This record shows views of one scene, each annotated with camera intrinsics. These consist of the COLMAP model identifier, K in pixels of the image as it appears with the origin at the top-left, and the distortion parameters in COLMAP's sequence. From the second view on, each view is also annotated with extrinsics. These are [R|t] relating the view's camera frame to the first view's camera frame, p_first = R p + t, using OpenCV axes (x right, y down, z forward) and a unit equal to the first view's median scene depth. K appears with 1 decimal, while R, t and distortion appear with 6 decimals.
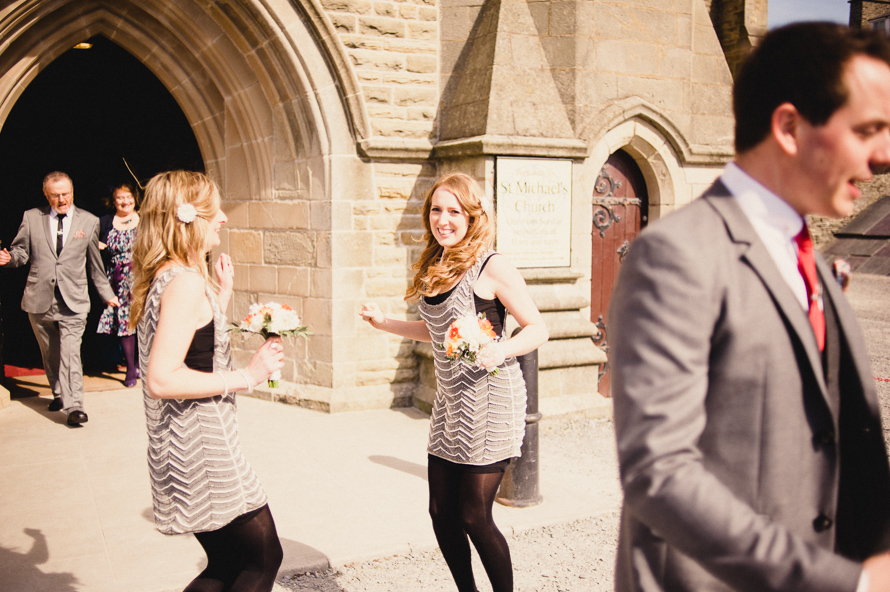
lens RADIAL K [[896.2, 0, 445.0], [0, 896.2, 296.0], [0, 0, 1]] dist [-0.099956, 0.121320]
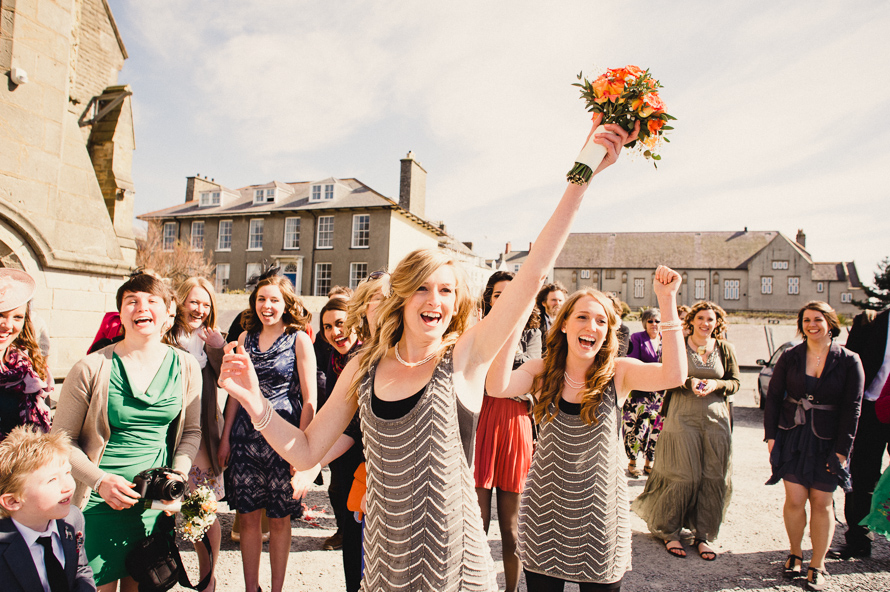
lens RADIAL K [[619.7, 0, 445.0], [0, 619.7, 296.0], [0, 0, 1]] dist [-0.092021, 0.085146]
pose [[0.669775, 0.065170, 0.739699, 0.075506], [0.034616, 0.992318, -0.118770, -0.023585], [-0.741757, 0.105154, 0.662374, 0.241391]]
